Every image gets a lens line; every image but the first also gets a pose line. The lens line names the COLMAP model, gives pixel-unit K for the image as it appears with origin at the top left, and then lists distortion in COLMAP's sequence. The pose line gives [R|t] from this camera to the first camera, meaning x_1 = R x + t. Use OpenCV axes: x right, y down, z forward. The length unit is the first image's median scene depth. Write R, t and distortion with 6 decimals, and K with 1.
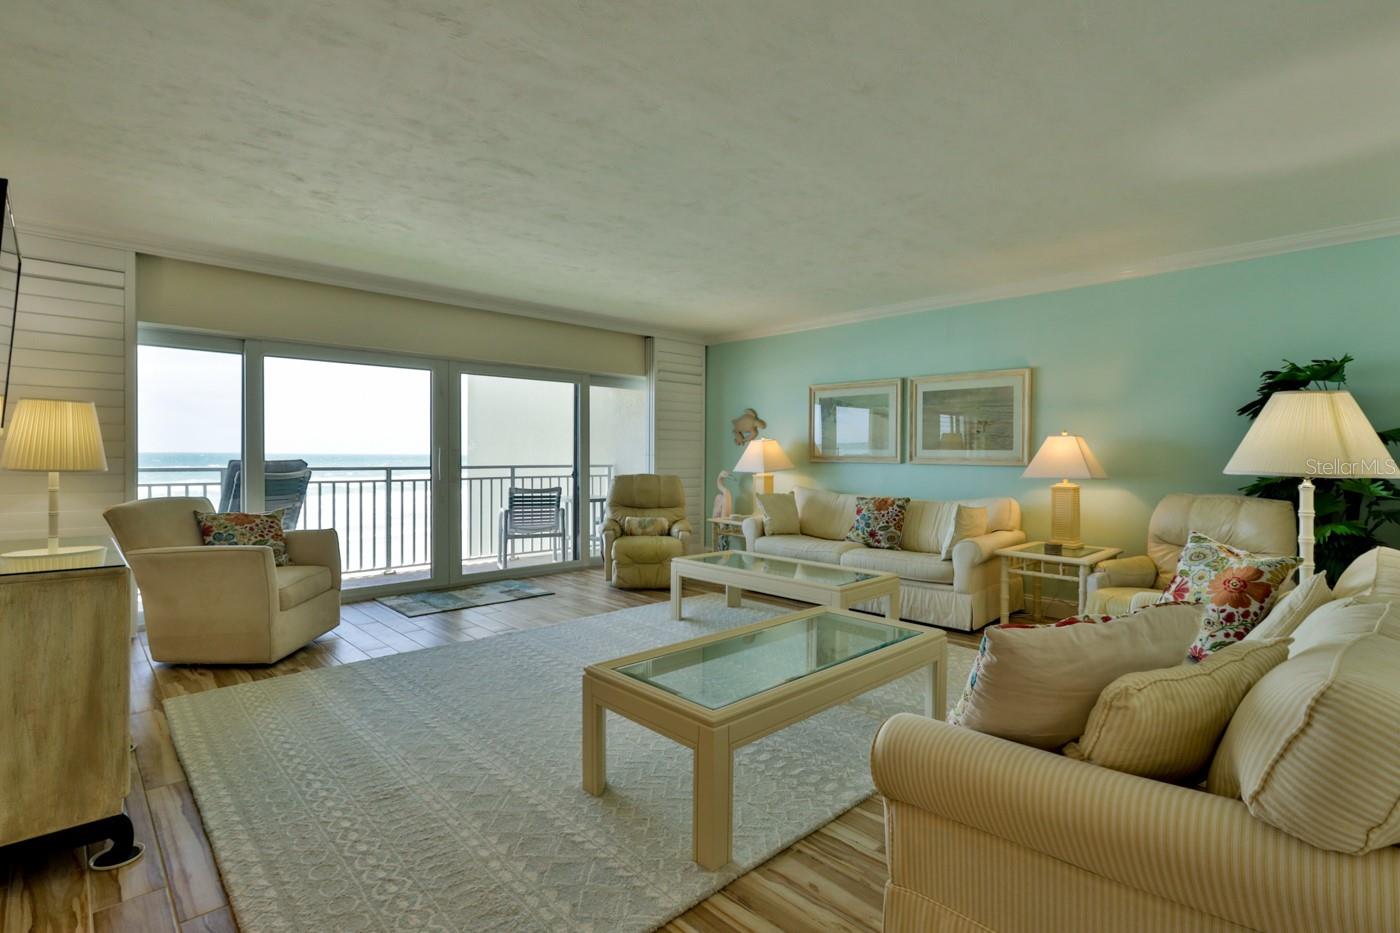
lens RADIAL K [[679.6, 0, 698.4], [0, 679.6, 468.8], [0, 0, 1]] dist [-0.016141, 0.008768]
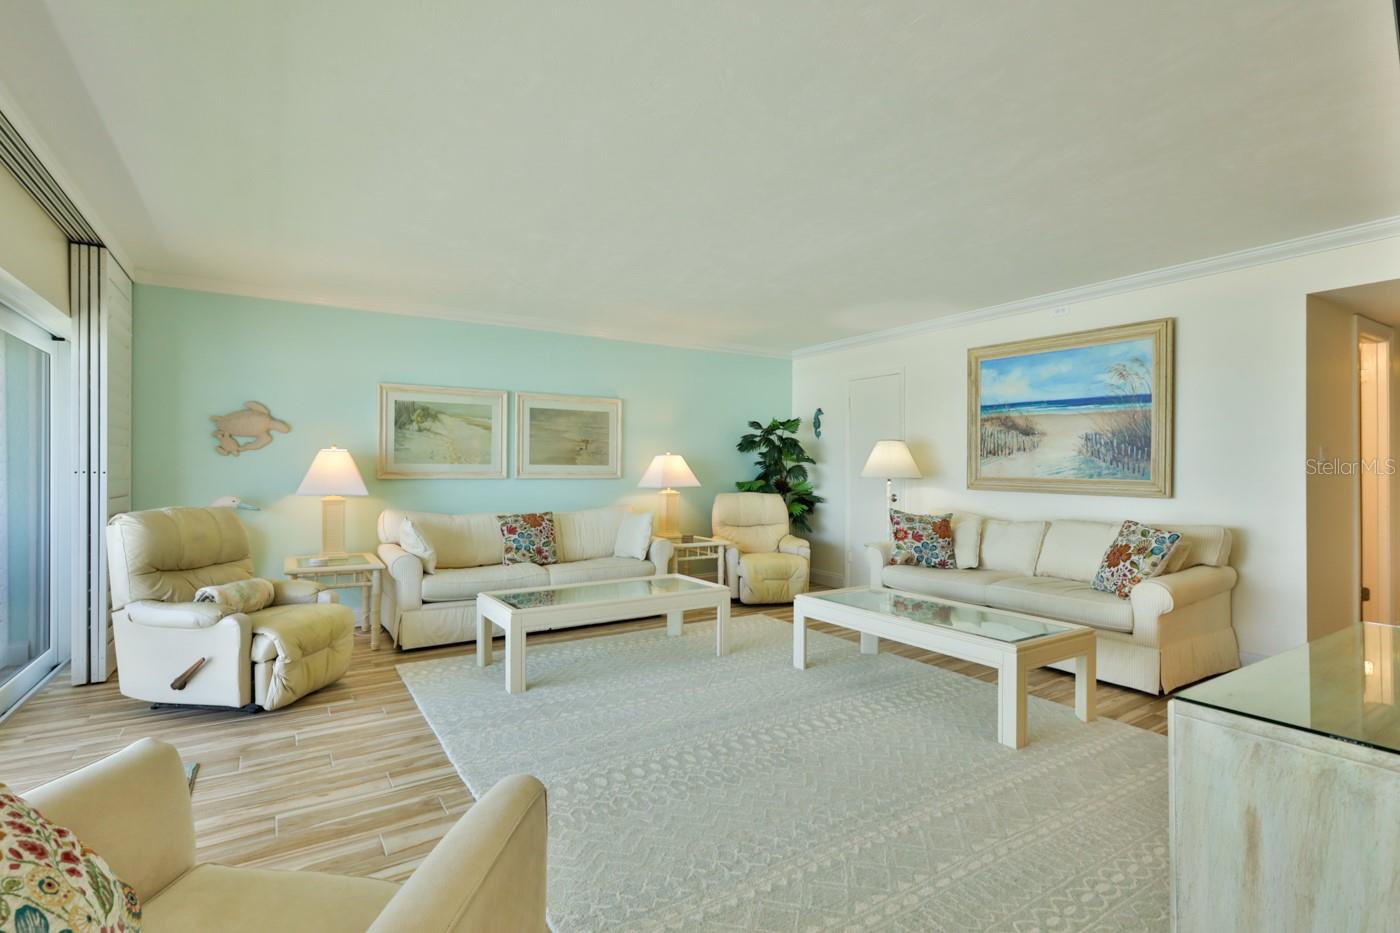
lens RADIAL K [[679.6, 0, 698.4], [0, 679.6, 468.8], [0, 0, 1]] dist [-0.016141, 0.008768]
pose [[0.181552, -0.004763, 0.983370, -0.650872], [0.020403, 0.999791, 0.001076, -0.018401], [-0.983170, 0.019868, 0.181611, 0.586362]]
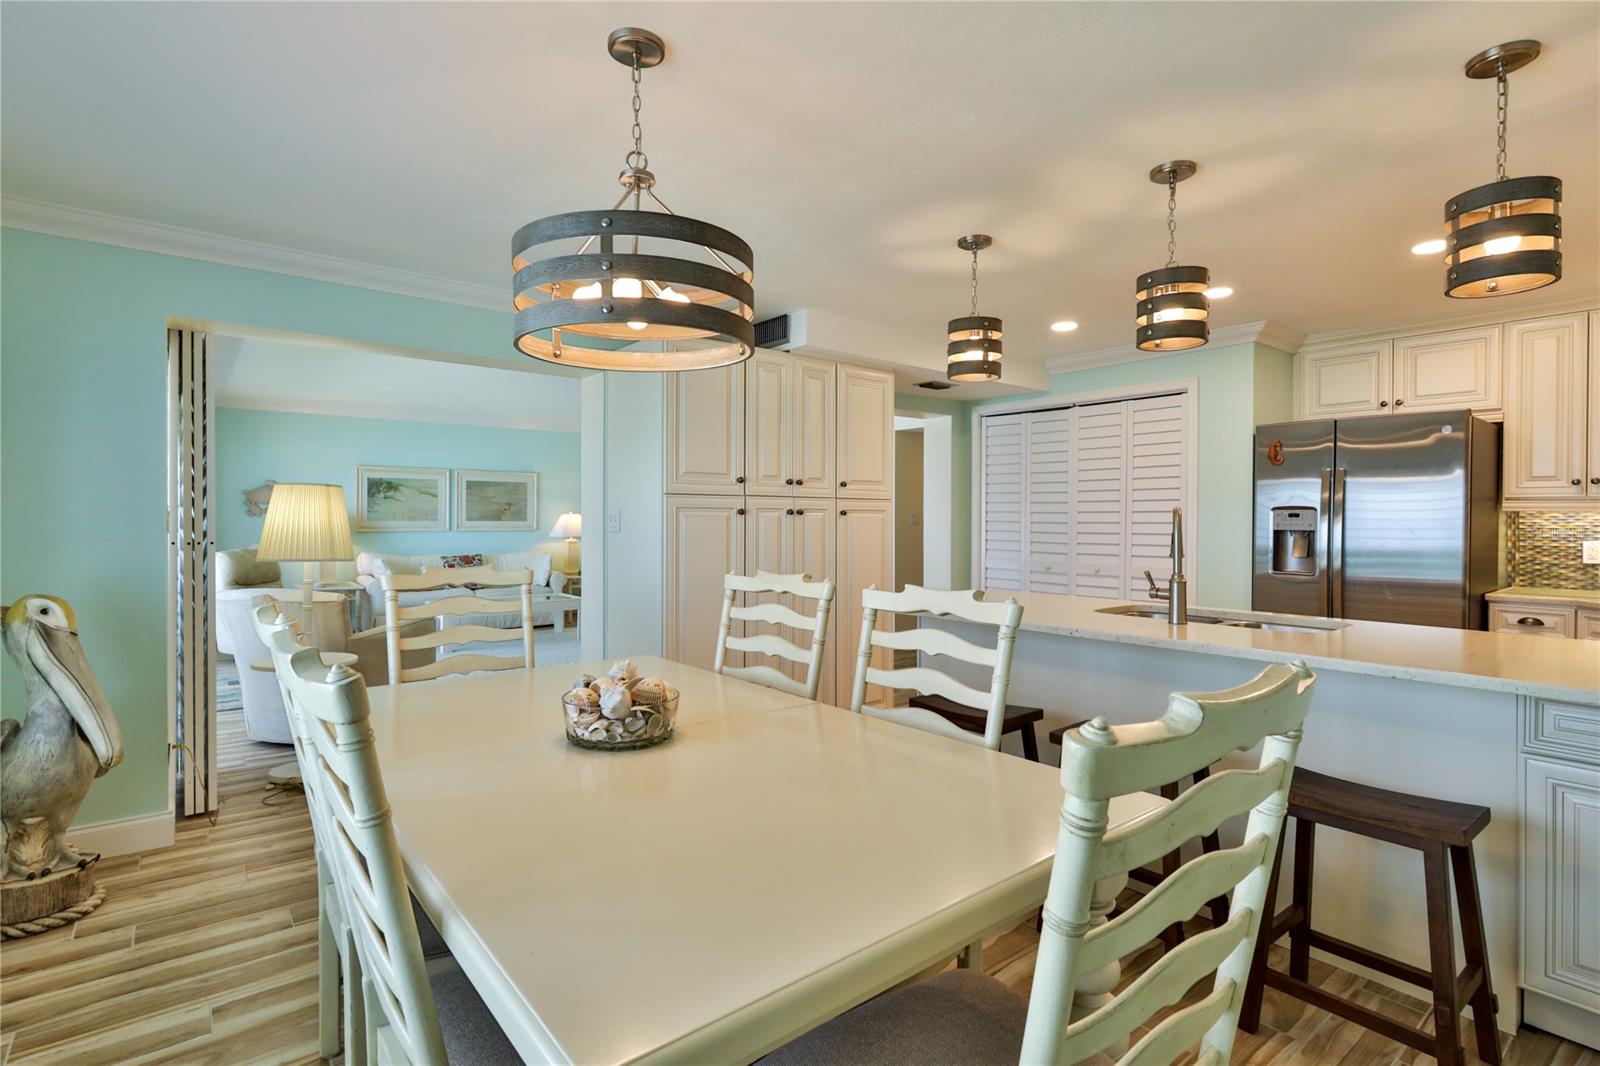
lens RADIAL K [[764.4, 0, 800.0], [0, 764.4, 533.0], [0, 0, 1]] dist [-0.040571, 0.008799]
pose [[0.065495, -0.028788, 0.997438, -1.274233], [0.018211, 0.999452, 0.027650, -0.035512], [-0.997687, 0.016354, 0.065983, 0.195914]]
